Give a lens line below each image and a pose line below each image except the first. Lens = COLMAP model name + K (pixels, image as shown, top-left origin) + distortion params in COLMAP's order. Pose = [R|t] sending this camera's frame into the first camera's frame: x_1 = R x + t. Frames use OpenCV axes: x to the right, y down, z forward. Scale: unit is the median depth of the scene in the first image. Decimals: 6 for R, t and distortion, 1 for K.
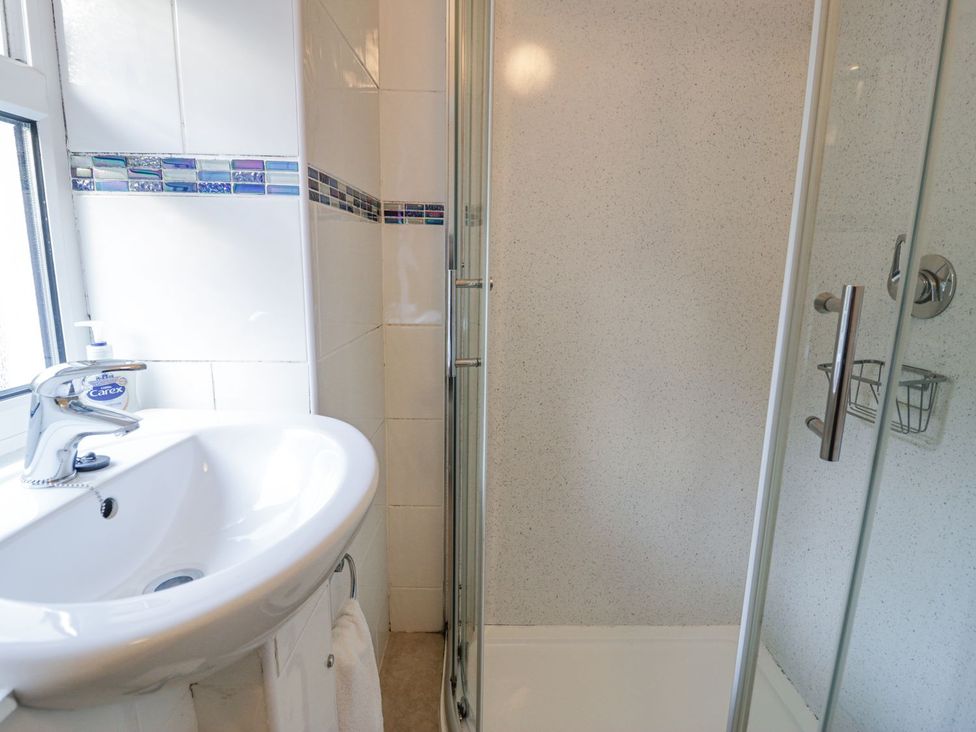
lens RADIAL K [[506.1, 0, 488.0], [0, 506.1, 366.0], [0, 0, 1]] dist [0.000810, -0.015396]
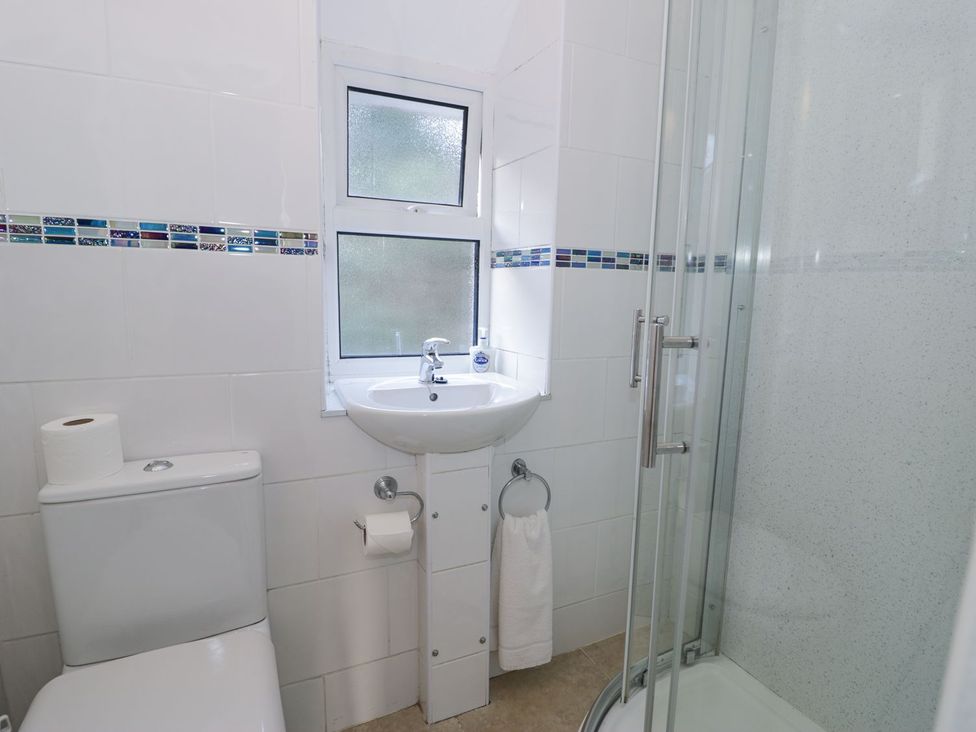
lens RADIAL K [[506.1, 0, 488.0], [0, 506.1, 366.0], [0, 0, 1]] dist [0.000810, -0.015396]
pose [[0.423947, 0.125392, -0.896965, 1.205859], [-0.193854, 0.979981, 0.045373, -0.028170], [0.884697, 0.154644, 0.439768, 0.075731]]
